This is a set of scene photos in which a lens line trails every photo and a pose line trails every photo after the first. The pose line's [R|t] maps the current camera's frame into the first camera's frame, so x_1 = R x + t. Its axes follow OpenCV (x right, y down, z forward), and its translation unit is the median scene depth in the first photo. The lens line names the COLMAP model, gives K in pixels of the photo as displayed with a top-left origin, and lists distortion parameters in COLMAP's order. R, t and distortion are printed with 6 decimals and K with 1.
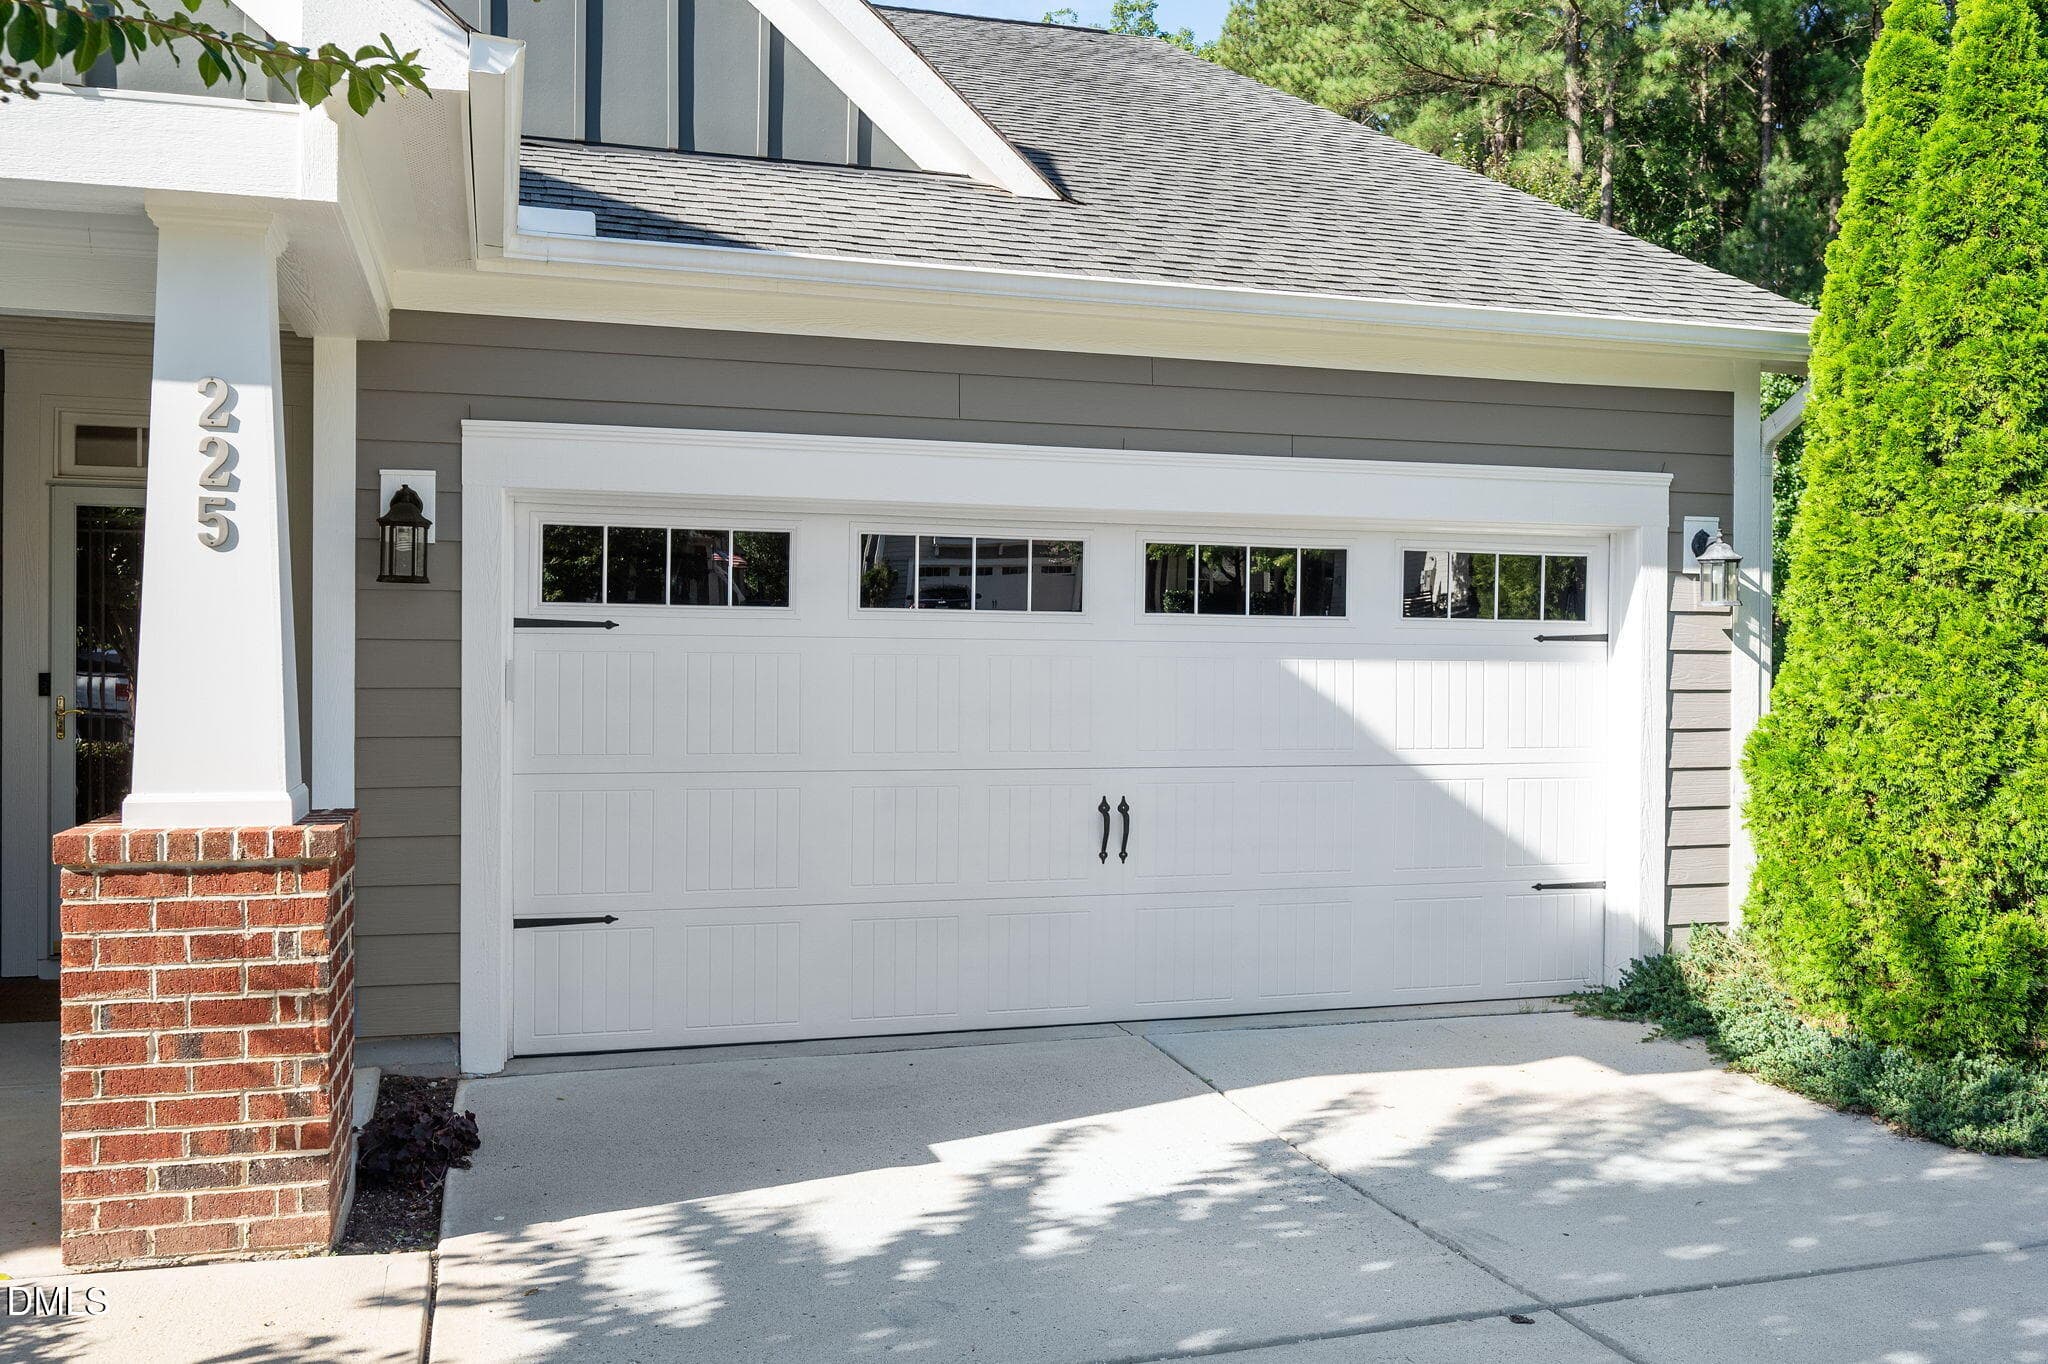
lens RADIAL K [[1685.7, 0, 1024.3], [0, 1685.7, 681.8], [0, 0, 1]] dist [-0.014695, 0.004709]
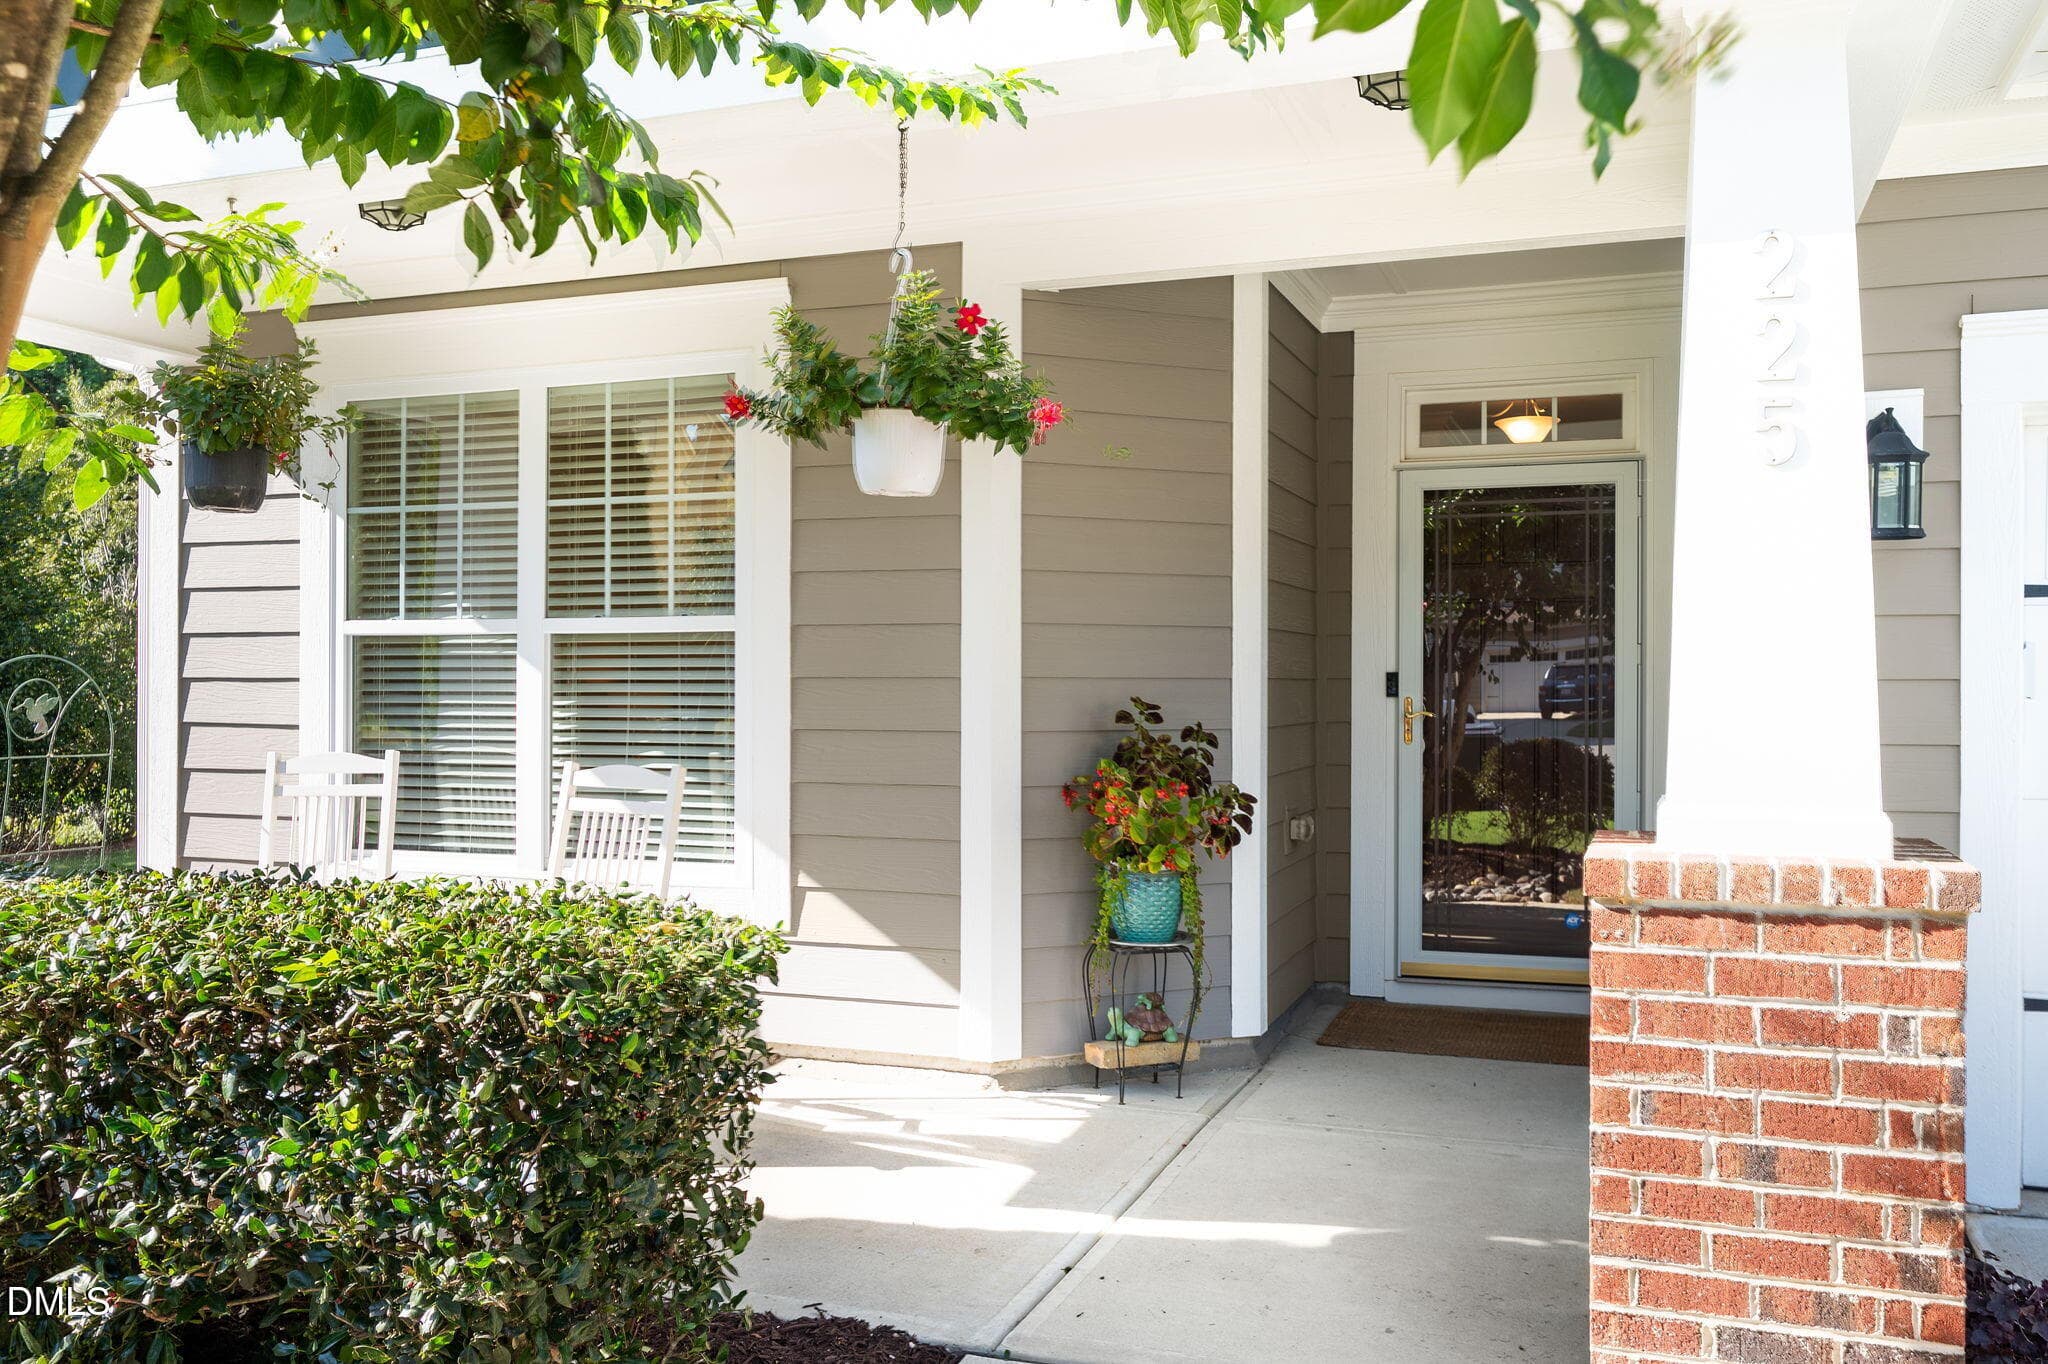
lens RADIAL K [[1685.7, 0, 1023.9], [0, 1685.7, 682.7], [0, 0, 1]] dist [-0.014695, 0.004709]
pose [[0.787834, -0.004486, -0.615872, -0.303016], [-0.003762, 0.999920, -0.012096, 0.022980], [0.615877, 0.011847, 0.787753, 0.244310]]
